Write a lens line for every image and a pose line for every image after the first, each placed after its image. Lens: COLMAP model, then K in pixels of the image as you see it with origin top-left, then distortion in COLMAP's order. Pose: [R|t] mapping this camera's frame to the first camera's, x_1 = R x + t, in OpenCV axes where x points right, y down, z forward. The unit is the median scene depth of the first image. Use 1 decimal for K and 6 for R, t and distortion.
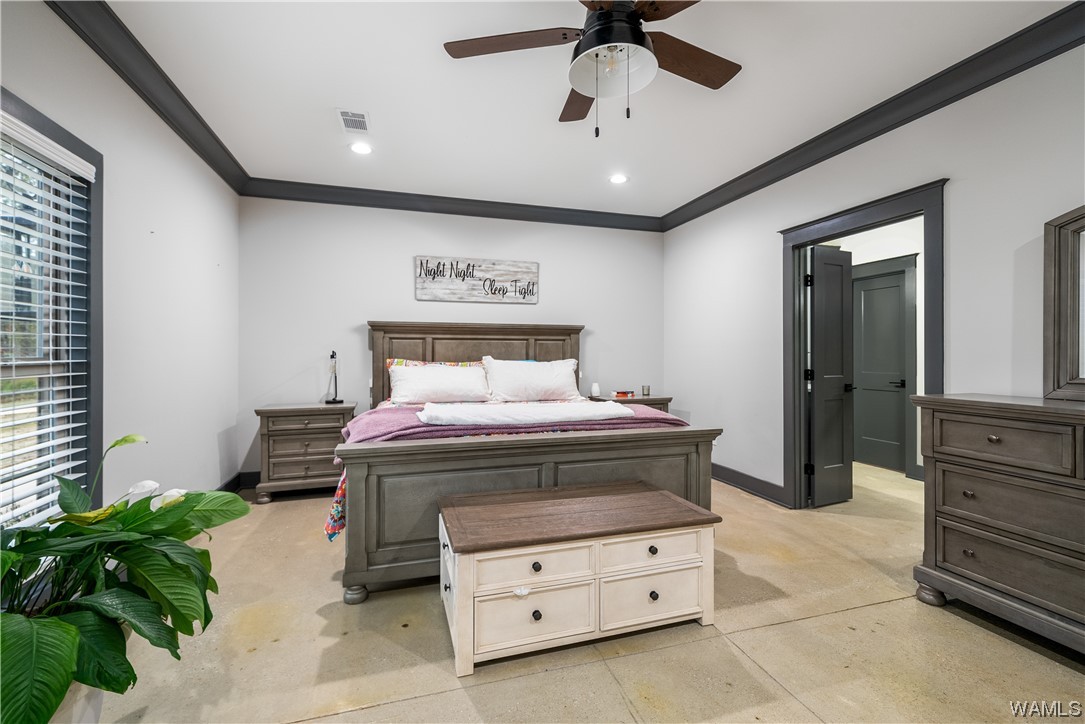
lens RADIAL K [[453.9, 0, 538.9], [0, 453.9, 359.2], [0, 0, 1]] dist [-0.002135, 0.000091]
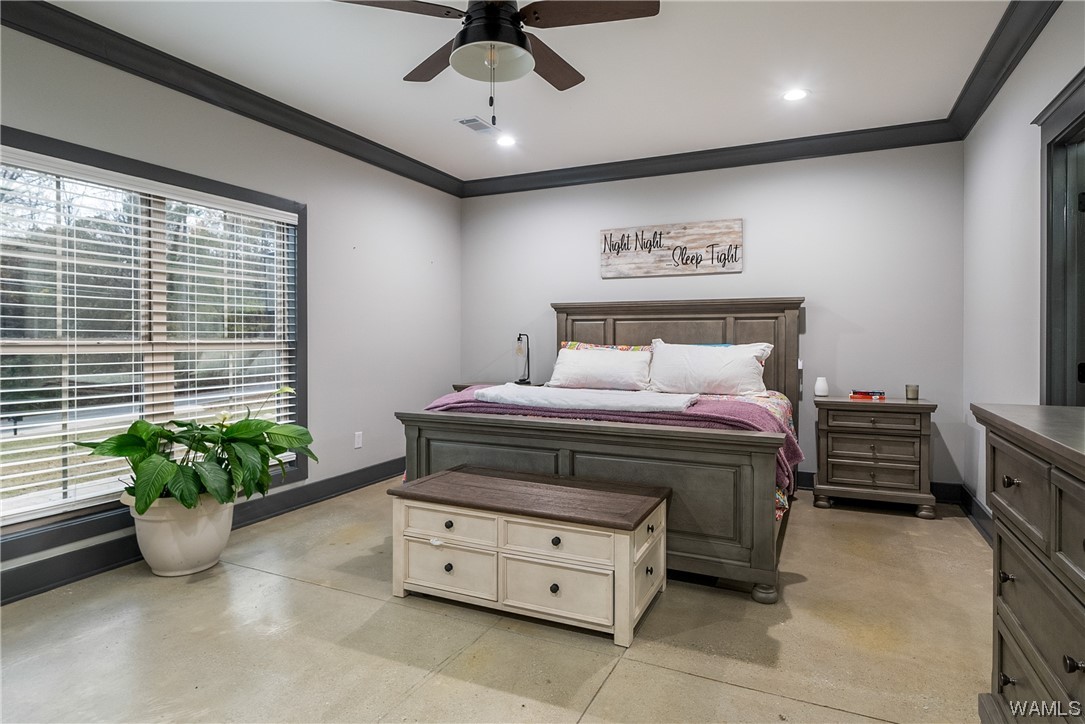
lens RADIAL K [[583.3, 0, 545.5], [0, 583.3, 353.0], [0, 0, 1]] dist [-0.008856, 0.002327]
pose [[0.751246, 0.016731, -0.659810, 0.437120], [-0.007744, 0.999833, 0.016536, 0.002939], [0.659977, -0.007314, 0.751250, 0.030414]]
